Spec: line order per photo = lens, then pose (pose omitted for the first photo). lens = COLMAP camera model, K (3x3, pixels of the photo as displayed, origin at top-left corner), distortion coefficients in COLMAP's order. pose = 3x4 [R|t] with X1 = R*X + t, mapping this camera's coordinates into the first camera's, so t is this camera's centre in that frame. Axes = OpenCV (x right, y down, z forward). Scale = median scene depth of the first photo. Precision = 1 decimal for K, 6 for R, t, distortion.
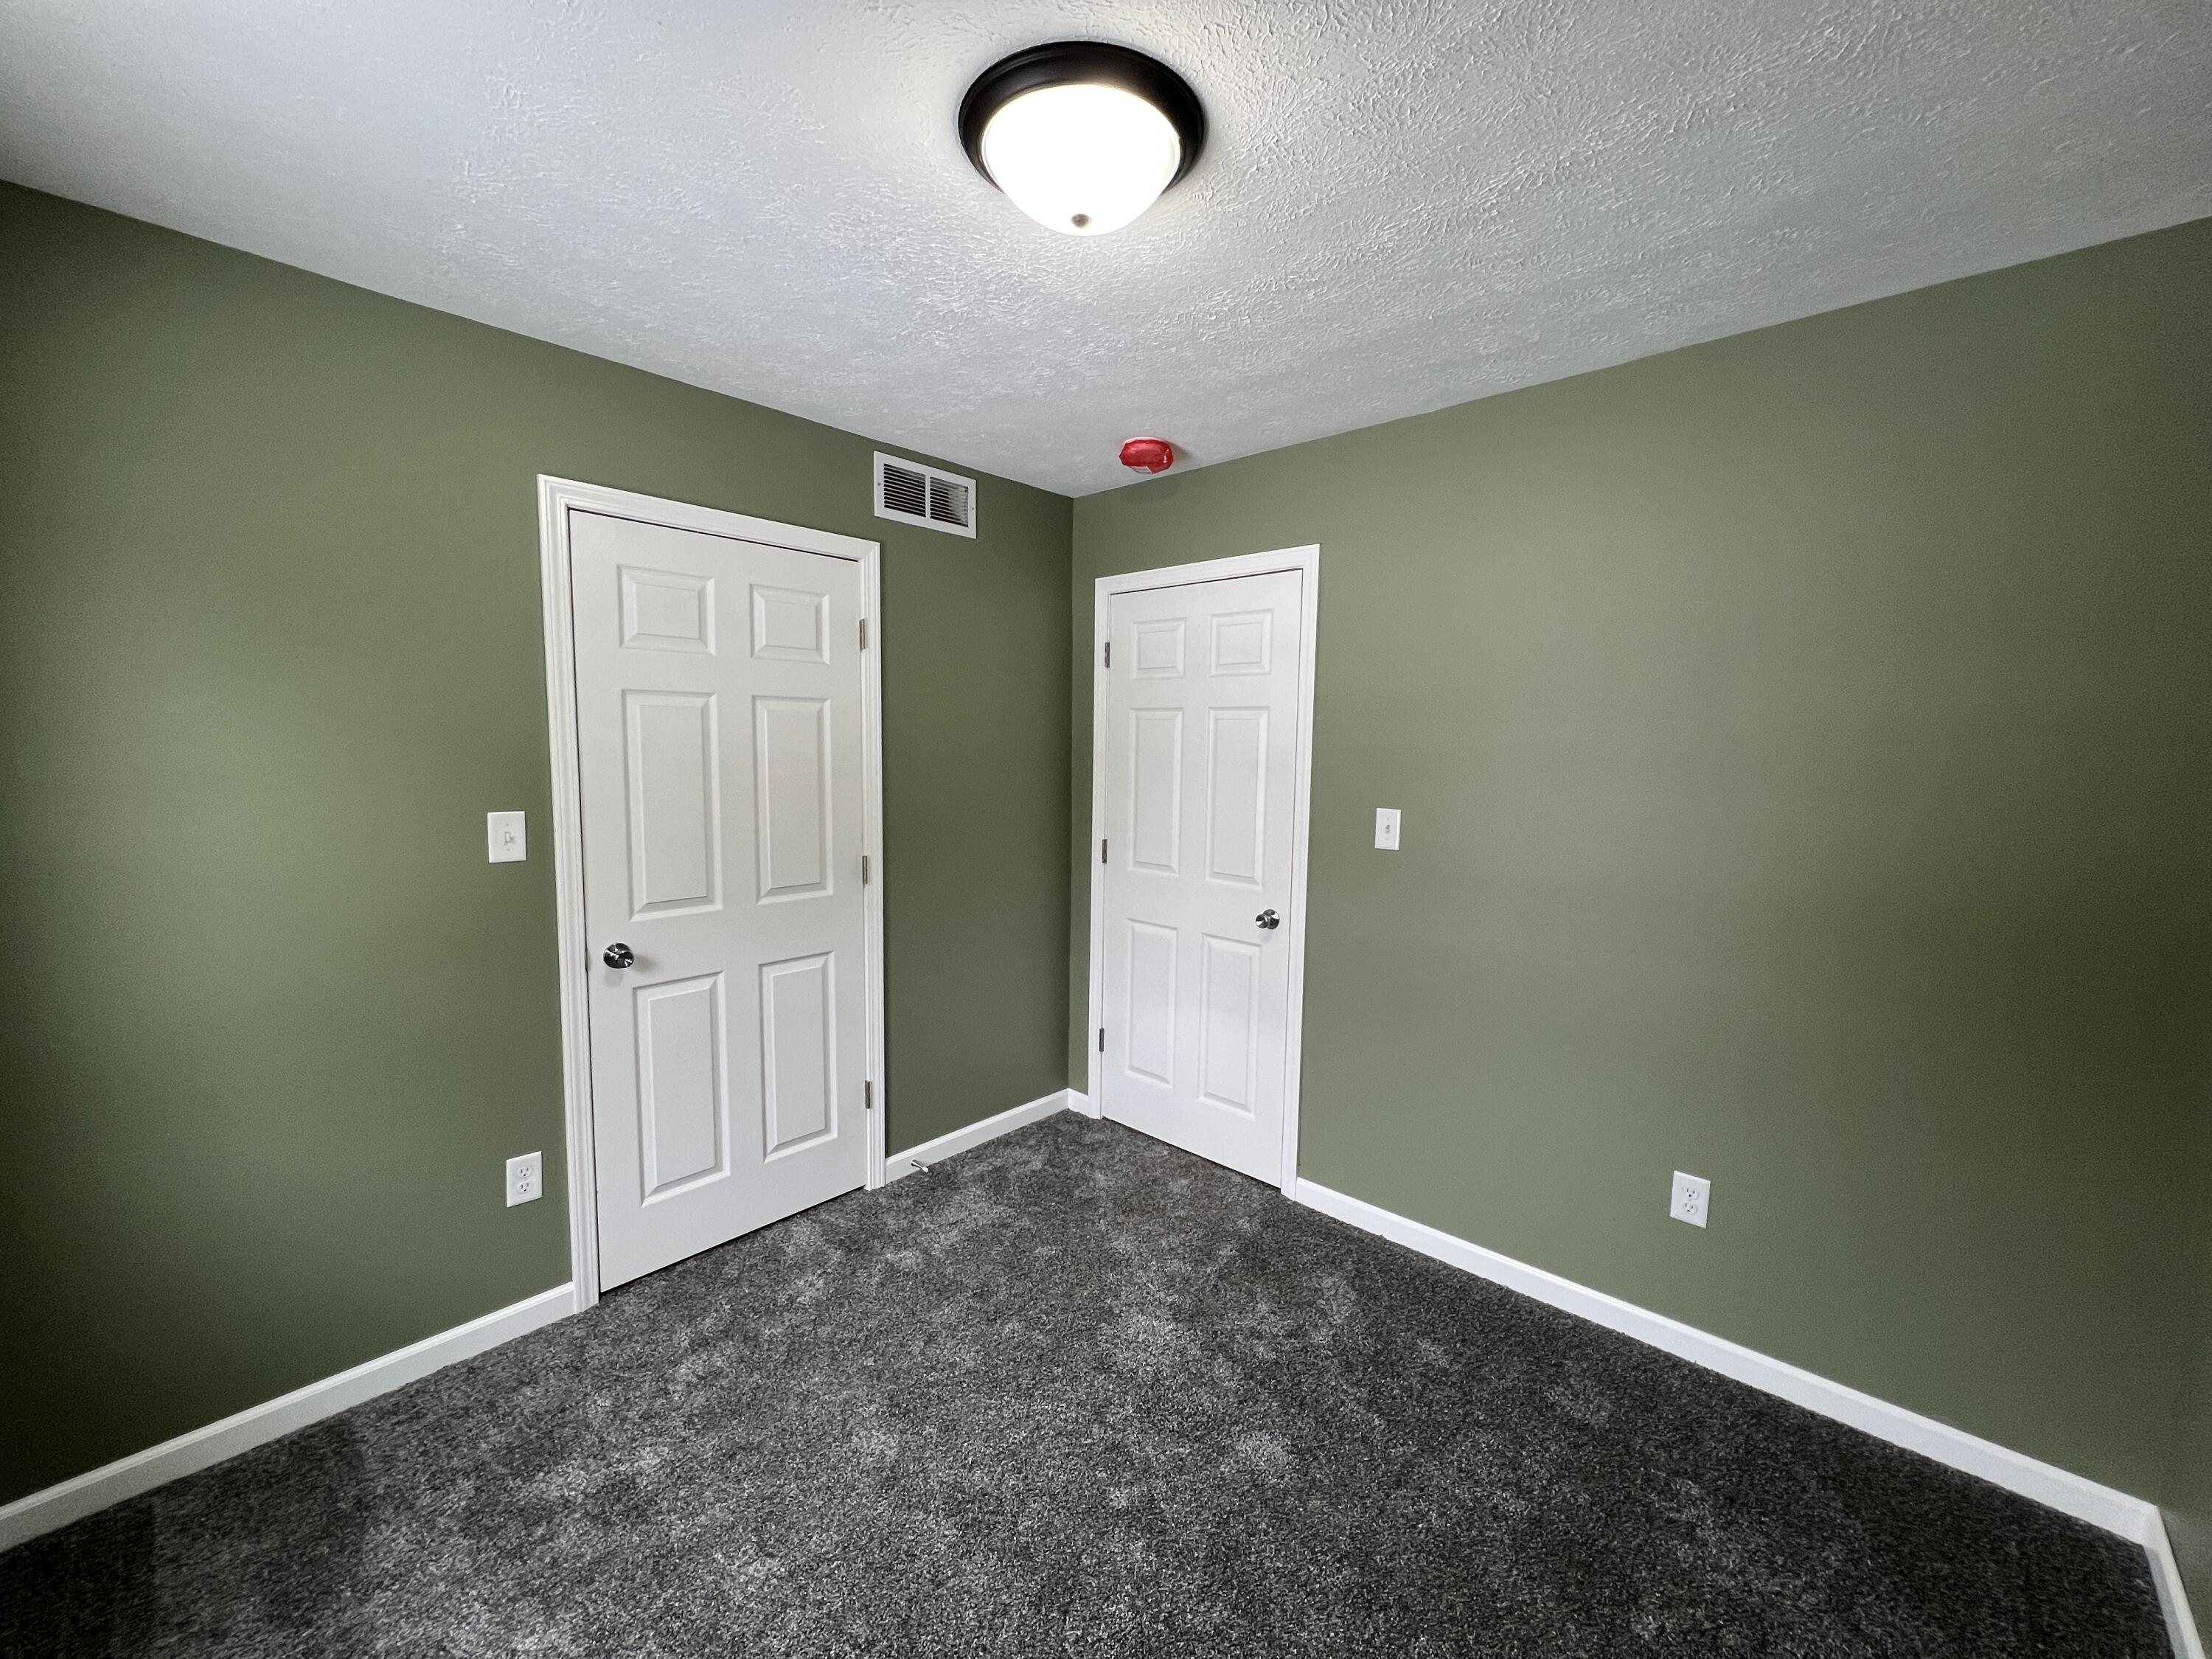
lens RADIAL K [[886.5, 0, 1100.9], [0, 886.5, 824.9], [0, 0, 1]] dist [-0.000574, 0.000406]
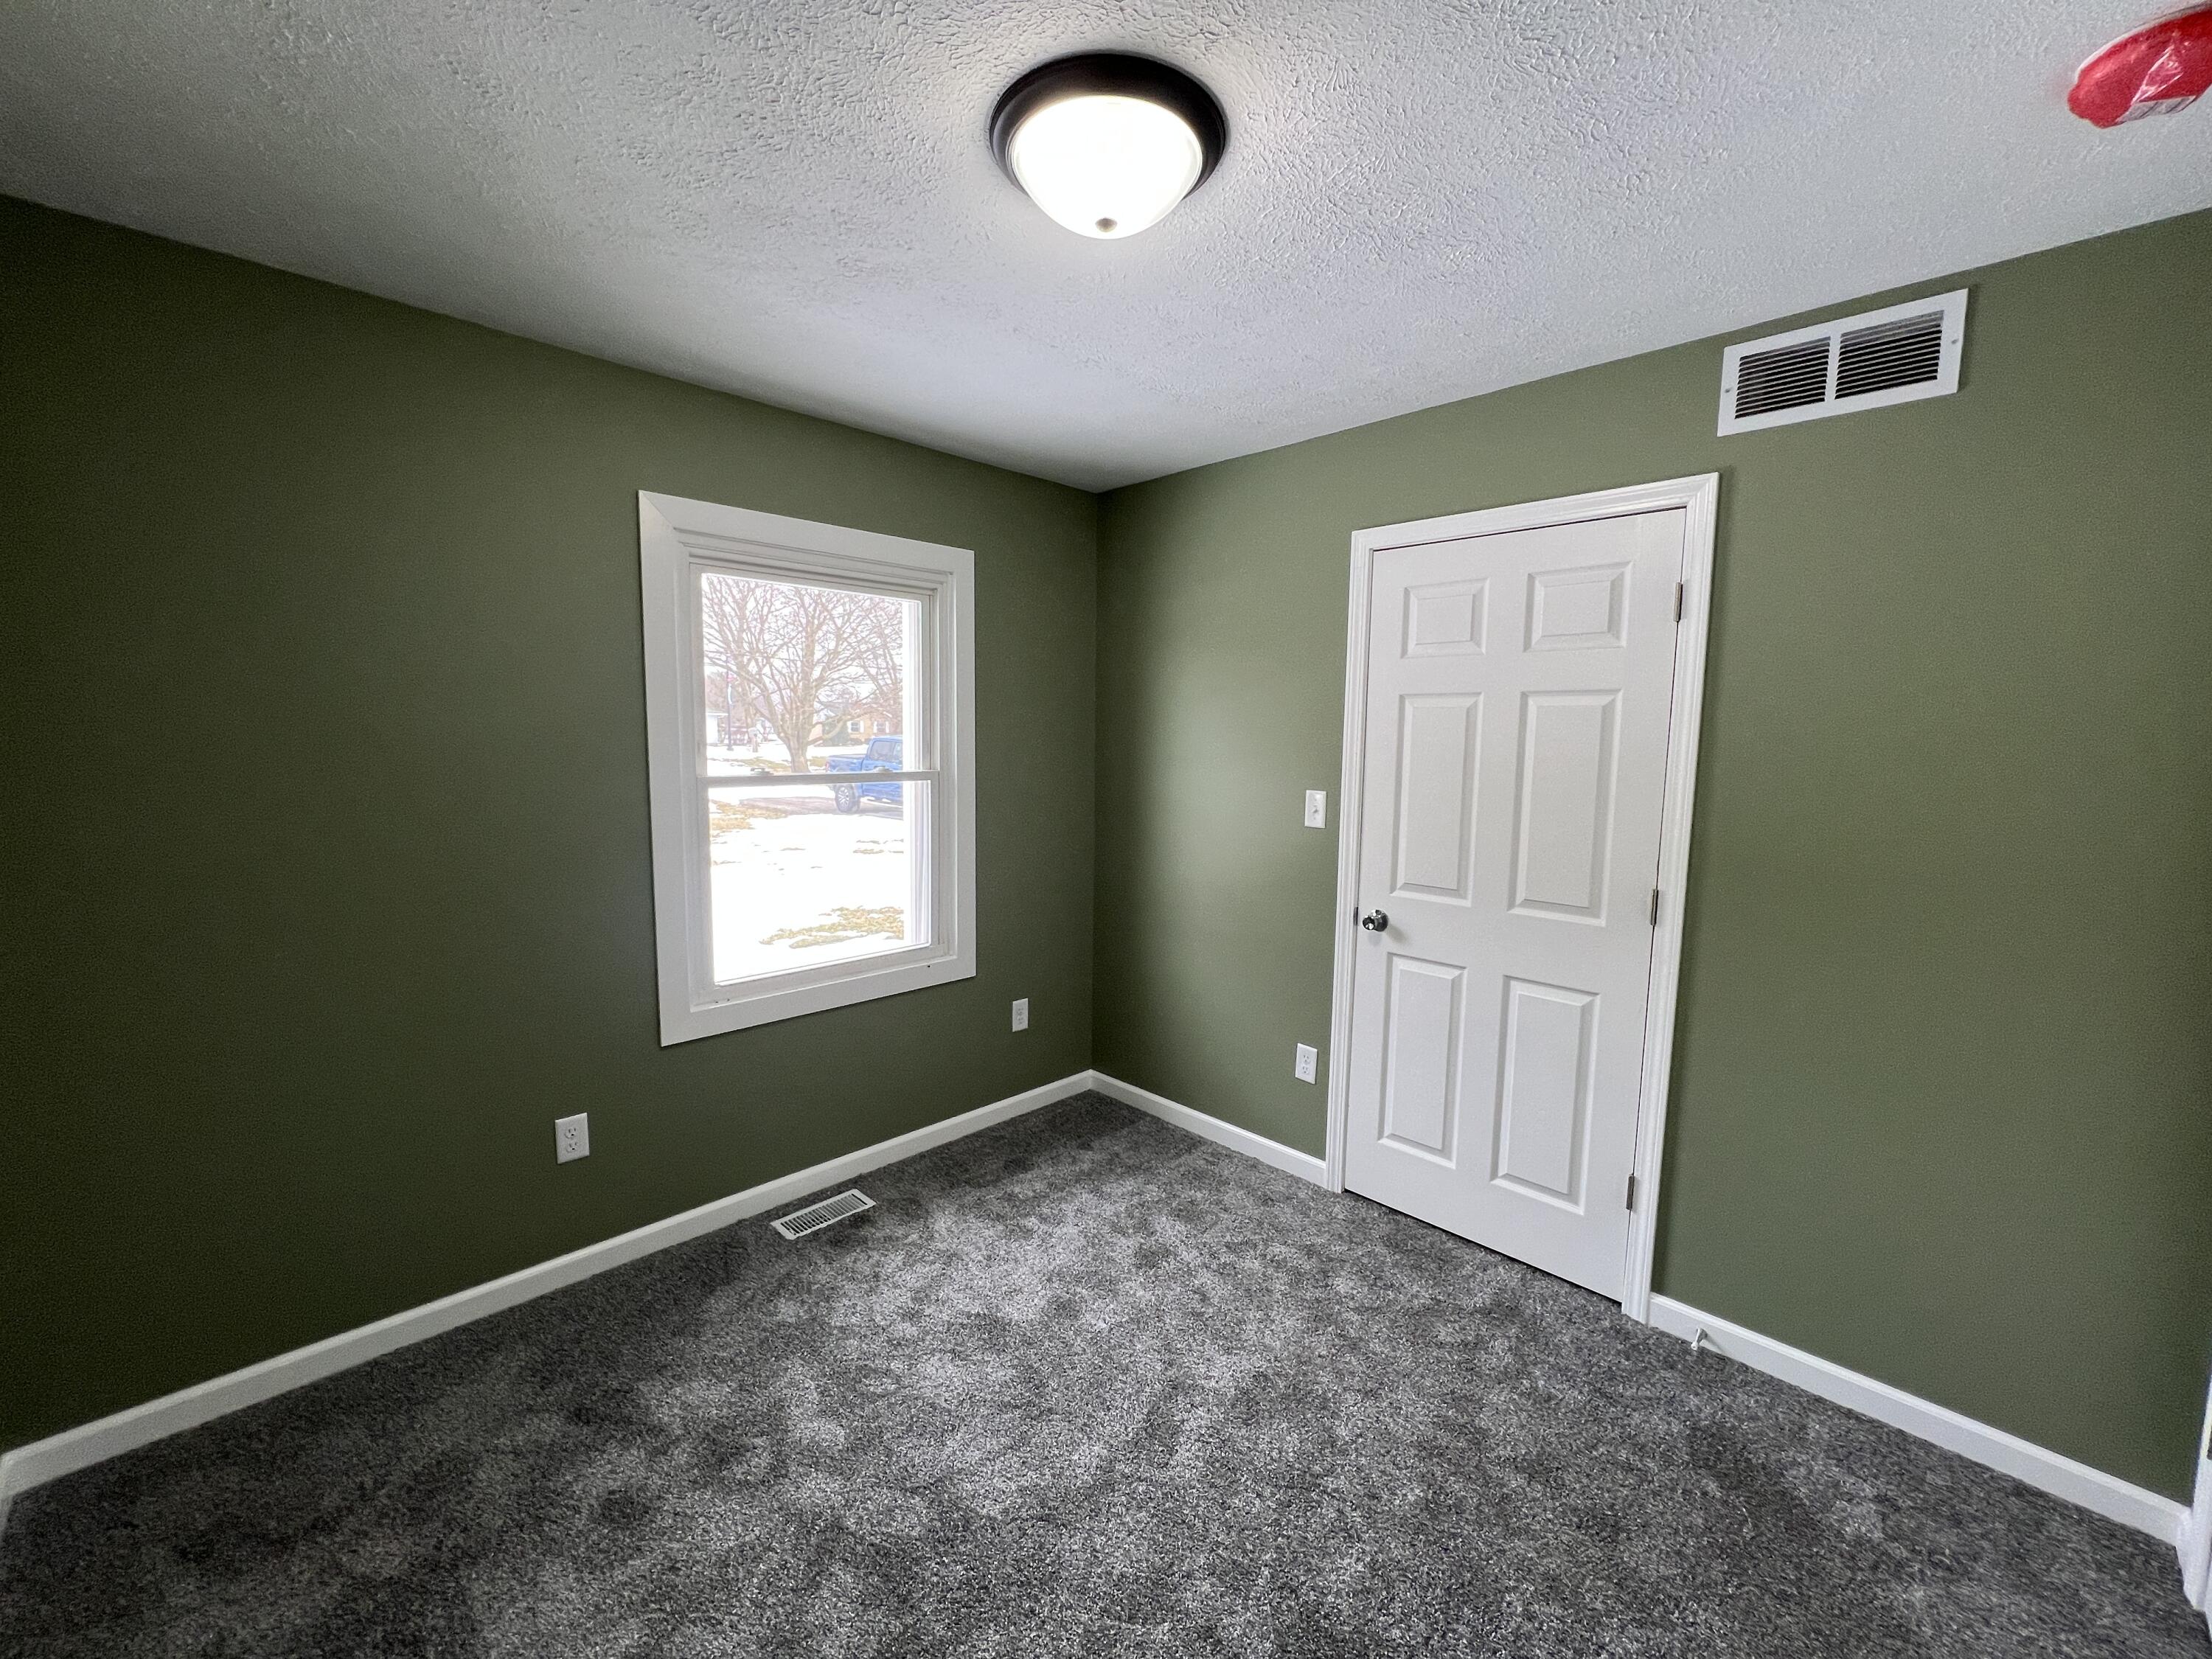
lens RADIAL K [[886.5, 0, 1100.9], [0, 886.5, 824.9], [0, 0, 1]] dist [-0.000574, 0.000406]
pose [[-0.044075, 0.090046, -0.994962, 0.618768], [-0.108553, 0.989601, 0.094370, -0.048813], [0.993113, 0.112166, -0.033842, 0.639344]]
